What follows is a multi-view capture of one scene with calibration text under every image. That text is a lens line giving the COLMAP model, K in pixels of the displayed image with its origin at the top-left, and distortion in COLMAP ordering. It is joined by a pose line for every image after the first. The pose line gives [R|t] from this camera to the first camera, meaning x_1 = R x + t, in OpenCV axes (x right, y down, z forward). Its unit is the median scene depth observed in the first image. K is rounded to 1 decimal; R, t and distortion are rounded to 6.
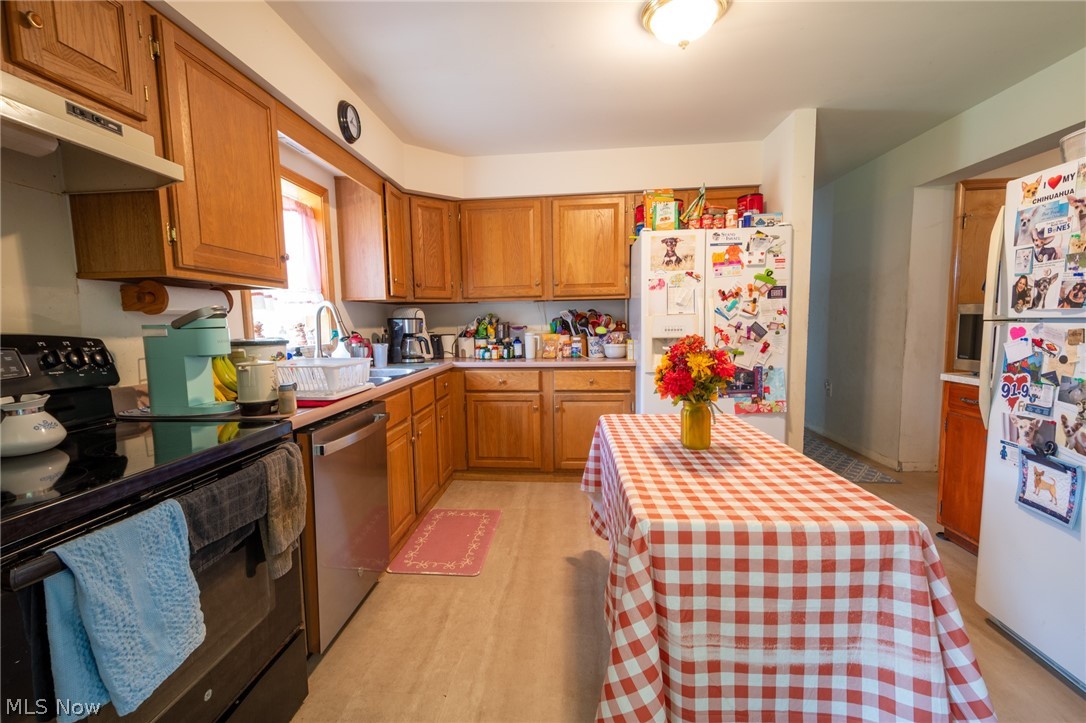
lens RADIAL K [[473.3, 0, 527.3], [0, 473.3, 365.0], [0, 0, 1]] dist [0.006678, -0.000832]
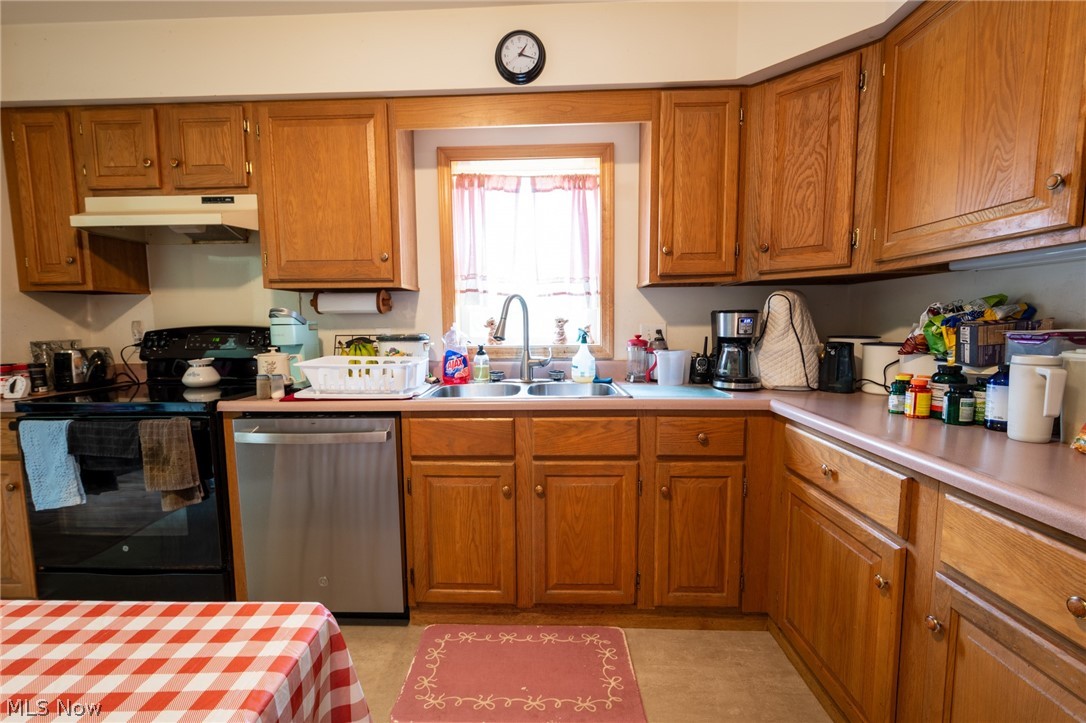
lens RADIAL K [[473.3, 0, 535.0], [0, 473.3, 365.7], [0, 0, 1]] dist [0.006678, -0.000832]
pose [[0.057565, 0.109234, -0.992348, 0.637753], [-0.084696, 0.990947, 0.104167, -0.146137], [0.994743, 0.078052, 0.066295, 1.468560]]
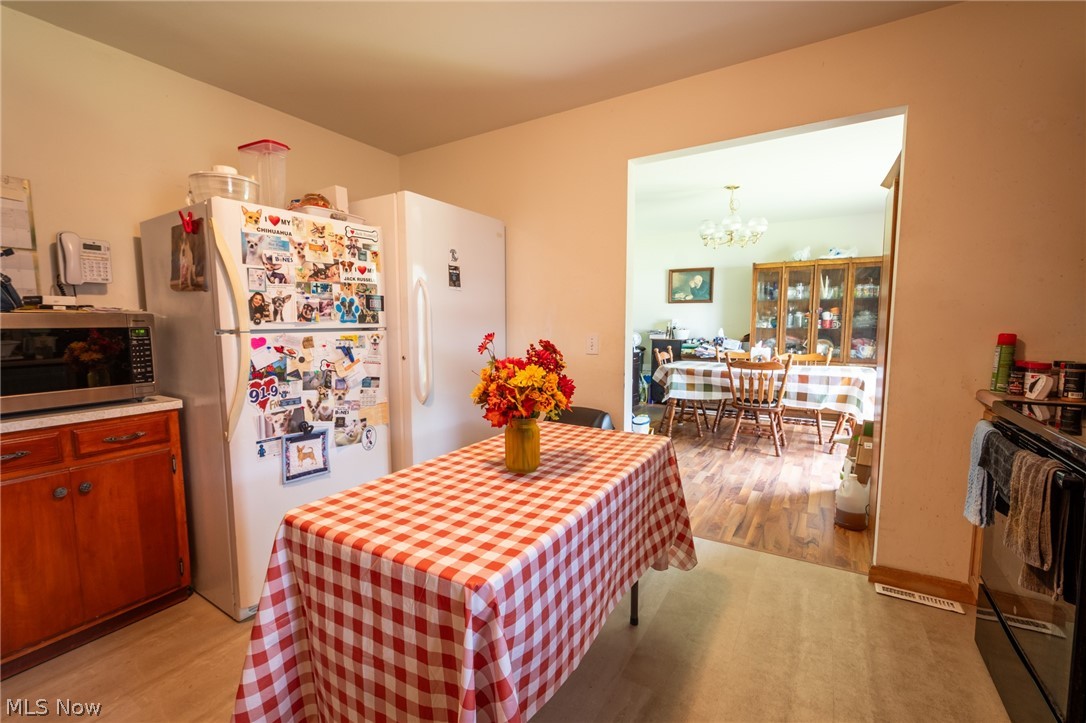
lens RADIAL K [[473.3, 0, 522.2], [0, 473.3, 367.1], [0, 0, 1]] dist [0.006678, -0.000832]
pose [[-0.890272, -0.017384, 0.455098, -0.037876], [0.066955, 0.983418, 0.168542, -0.154402], [-0.450481, 0.180519, -0.874345, 1.671135]]
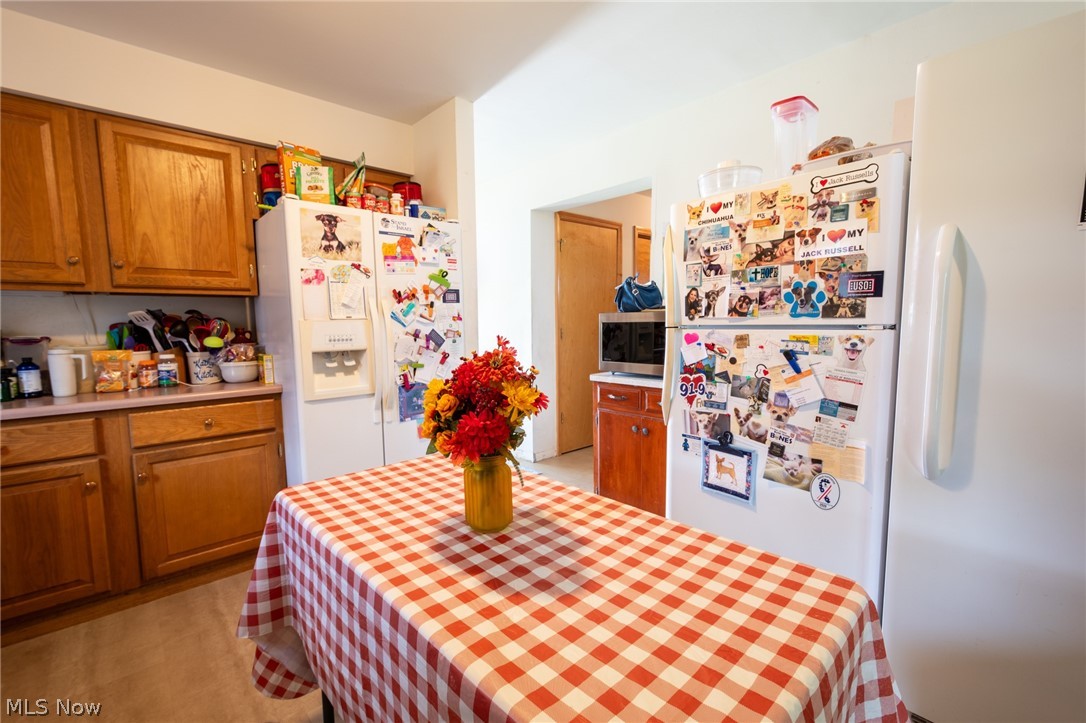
lens RADIAL K [[473.3, 0, 526.8], [0, 473.3, 366.0], [0, 0, 1]] dist [0.006678, -0.000832]
pose [[0.685098, -0.058872, 0.726068, -0.057959], [0.068394, 0.997524, 0.016347, -0.045909], [-0.725233, 0.038460, 0.687428, 0.500710]]
